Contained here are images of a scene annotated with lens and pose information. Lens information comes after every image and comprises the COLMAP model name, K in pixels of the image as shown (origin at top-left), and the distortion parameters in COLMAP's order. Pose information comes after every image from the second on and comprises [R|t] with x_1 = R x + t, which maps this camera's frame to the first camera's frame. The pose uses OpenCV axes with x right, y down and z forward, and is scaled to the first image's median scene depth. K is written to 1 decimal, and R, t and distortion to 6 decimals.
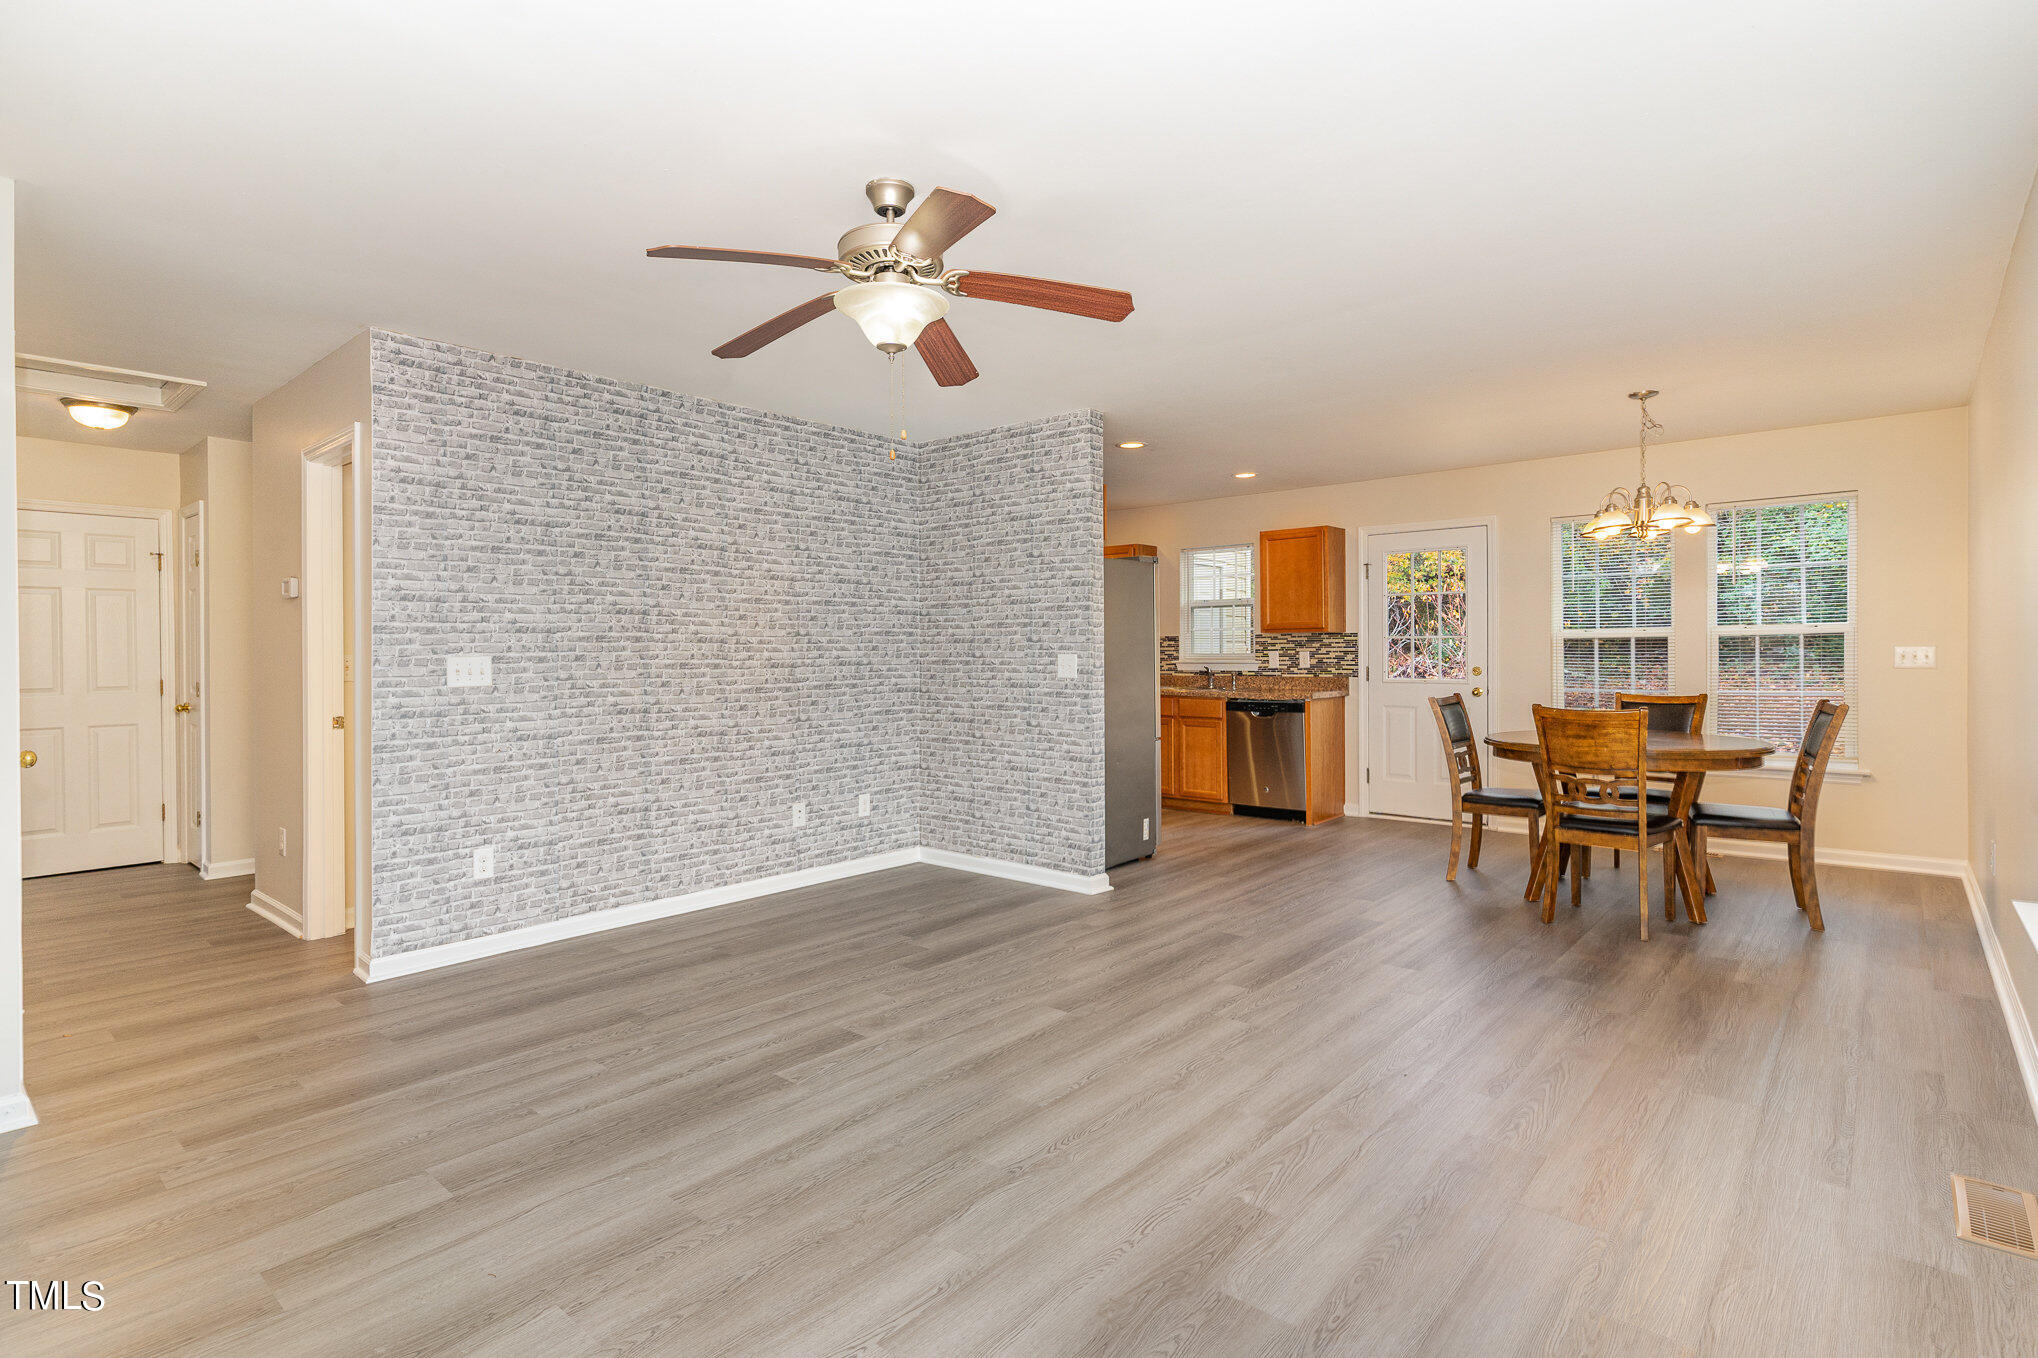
lens RADIAL K [[980.4, 0, 1018.6], [0, 980.4, 659.9], [0, 0, 1]] dist [-0.006952, -0.000354]
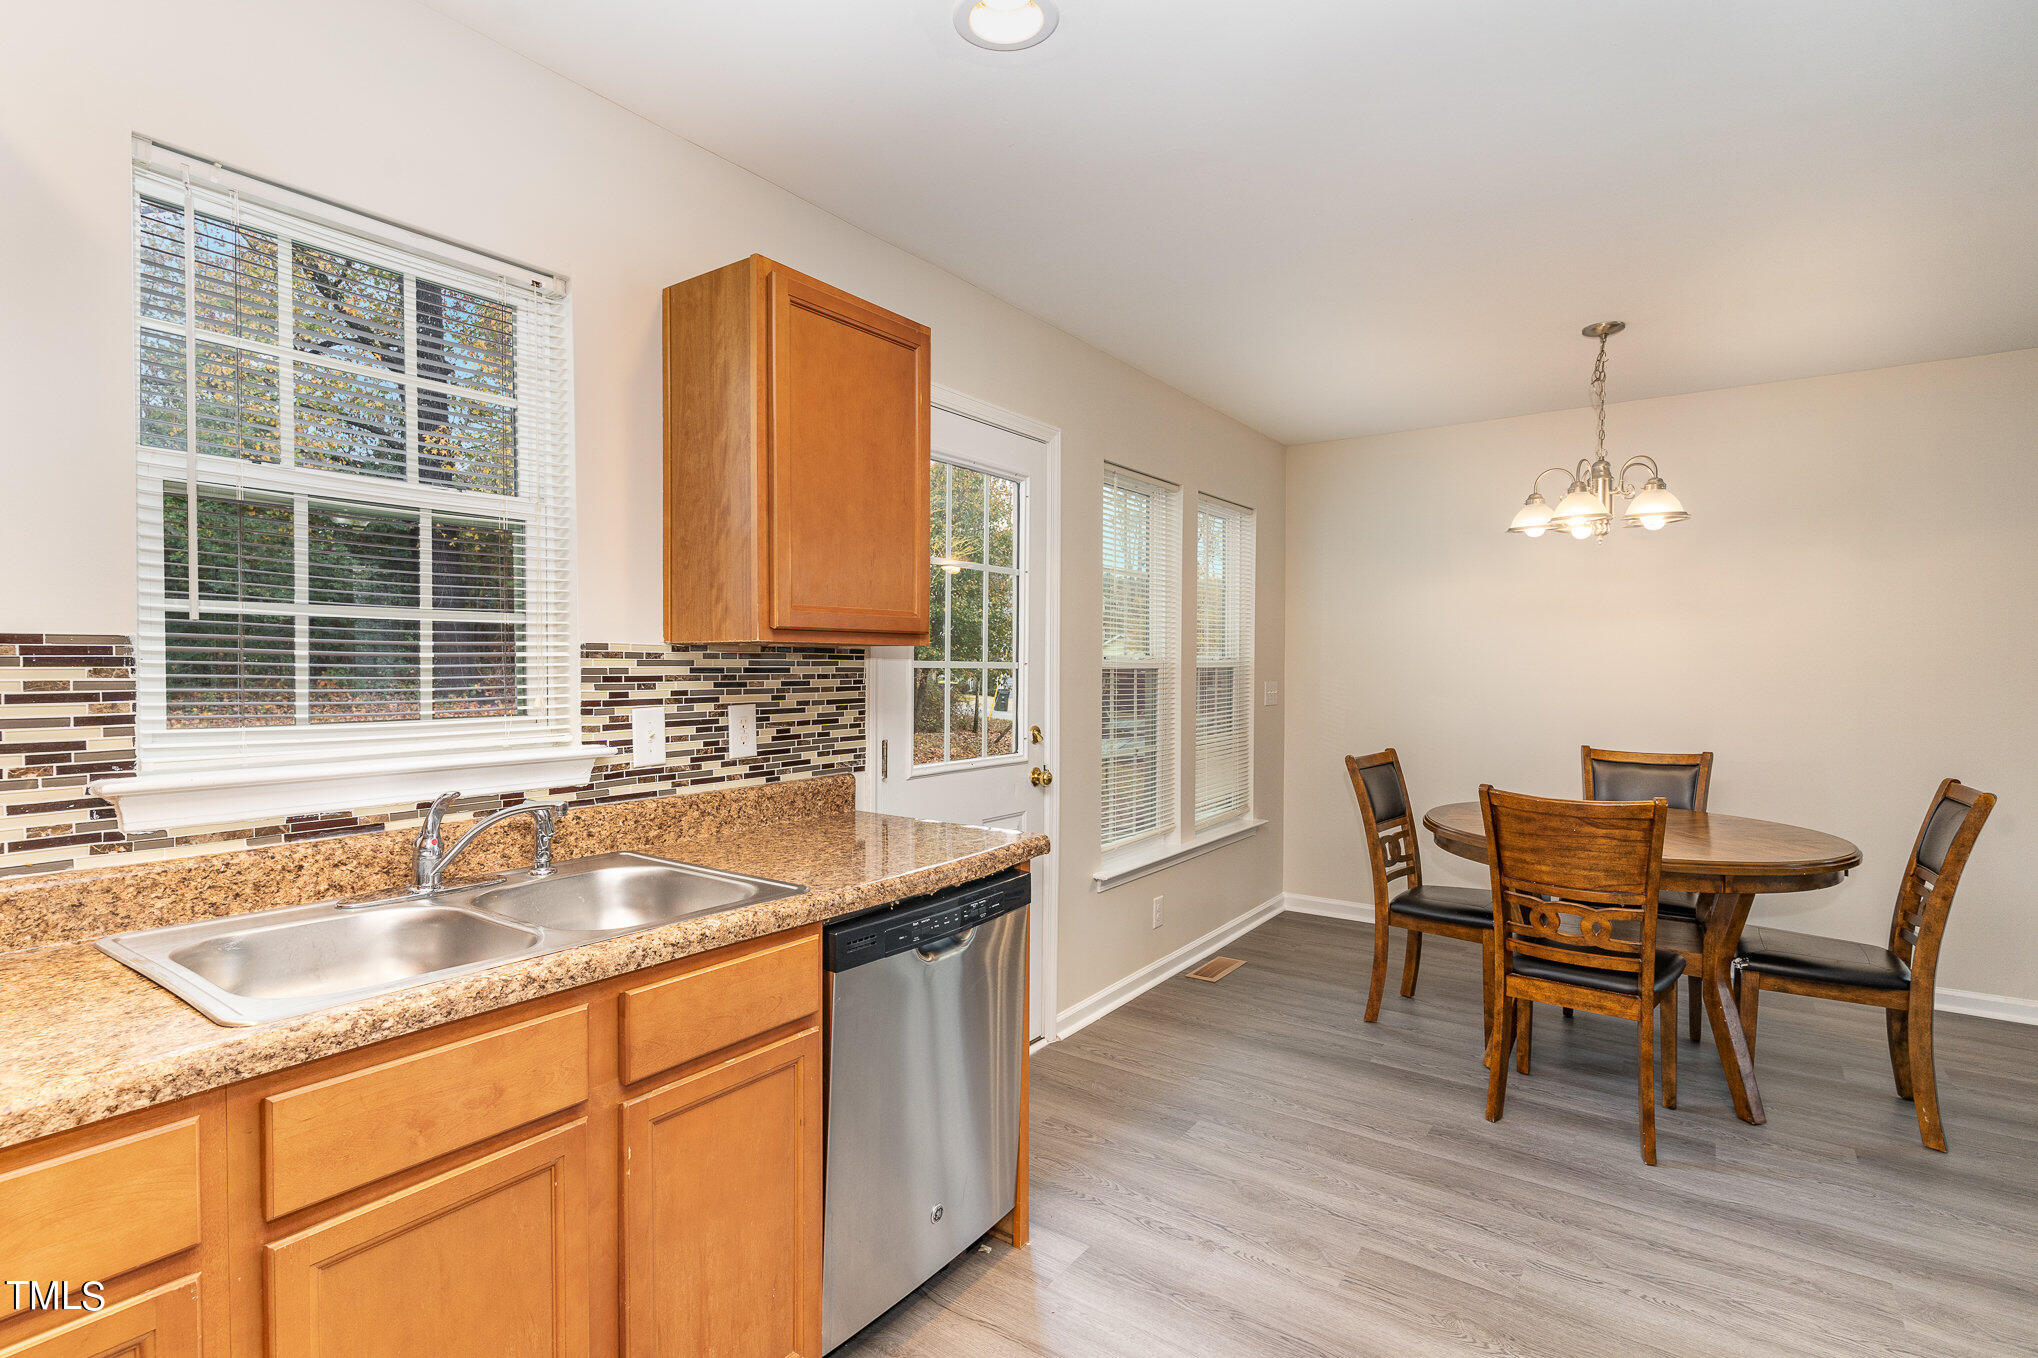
lens RADIAL K [[980.4, 0, 997.8], [0, 980.4, 682.5], [0, 0, 1]] dist [-0.006952, -0.000354]
pose [[-0.081369, -0.010440, 0.996629, -0.021648], [0.009006, 0.999897, 0.011209, -0.018930], [-0.996643, 0.009887, -0.081267, 0.976793]]
